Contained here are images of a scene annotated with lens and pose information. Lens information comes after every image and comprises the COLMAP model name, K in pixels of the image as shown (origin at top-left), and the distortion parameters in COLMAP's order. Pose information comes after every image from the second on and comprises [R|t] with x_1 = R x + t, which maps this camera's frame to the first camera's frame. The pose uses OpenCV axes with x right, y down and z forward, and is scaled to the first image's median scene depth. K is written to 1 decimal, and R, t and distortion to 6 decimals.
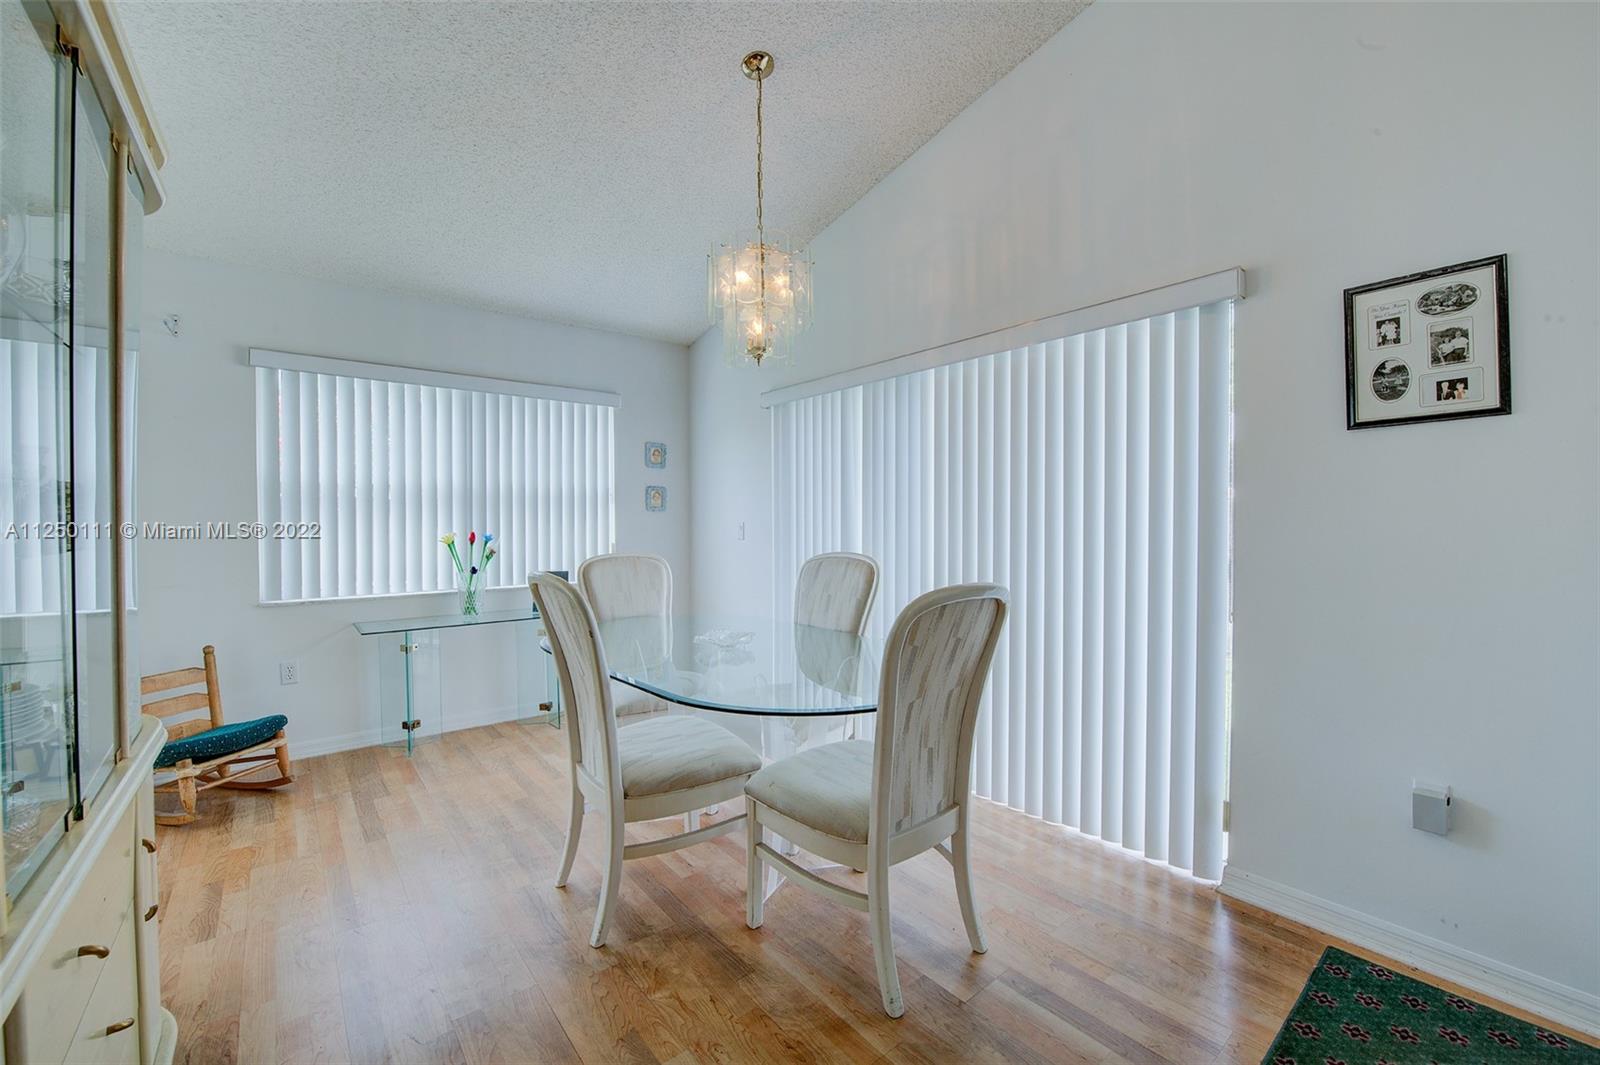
lens RADIAL K [[637.6, 0, 800.0], [0, 637.6, 532.5], [0, 0, 1]] dist [-0.014165, -0.002906]
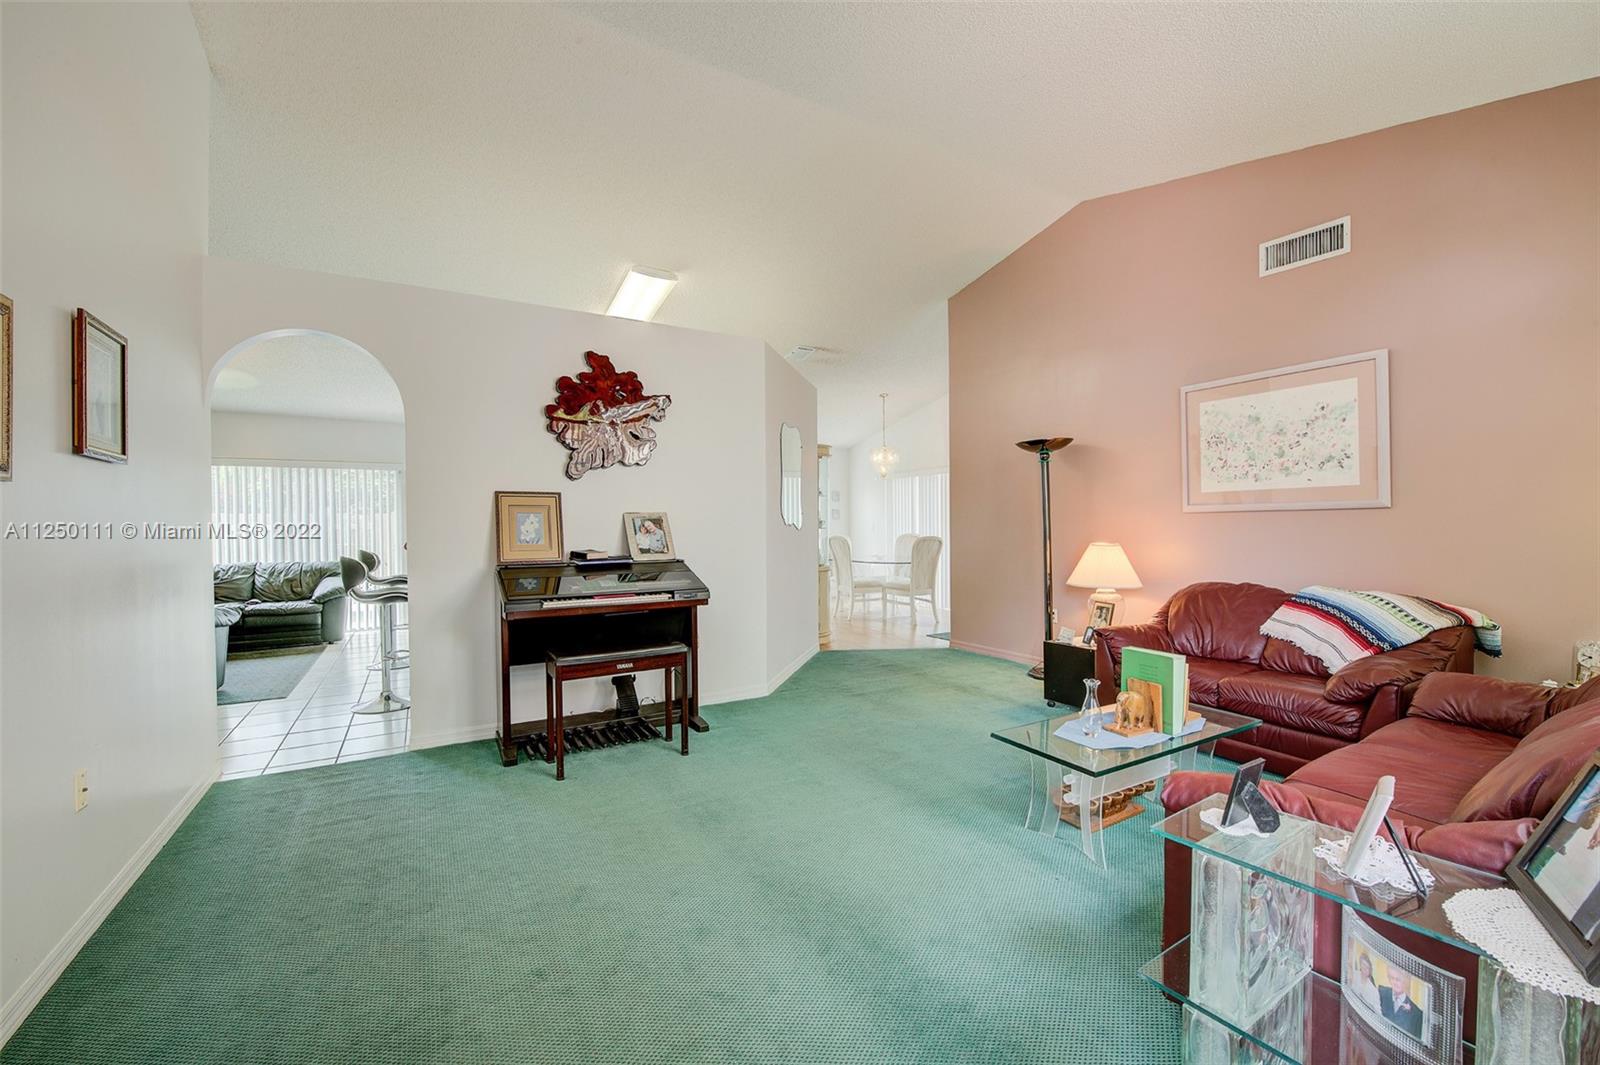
lens RADIAL K [[637.6, 0, 800.0], [0, 637.6, 532.5], [0, 0, 1]] dist [-0.014165, -0.002906]
pose [[0.987297, -0.003300, -0.158849, 0.048664], [0.002177, 0.999971, -0.007247, 0.075596], [0.158869, 0.006809, 0.987276, -3.390655]]
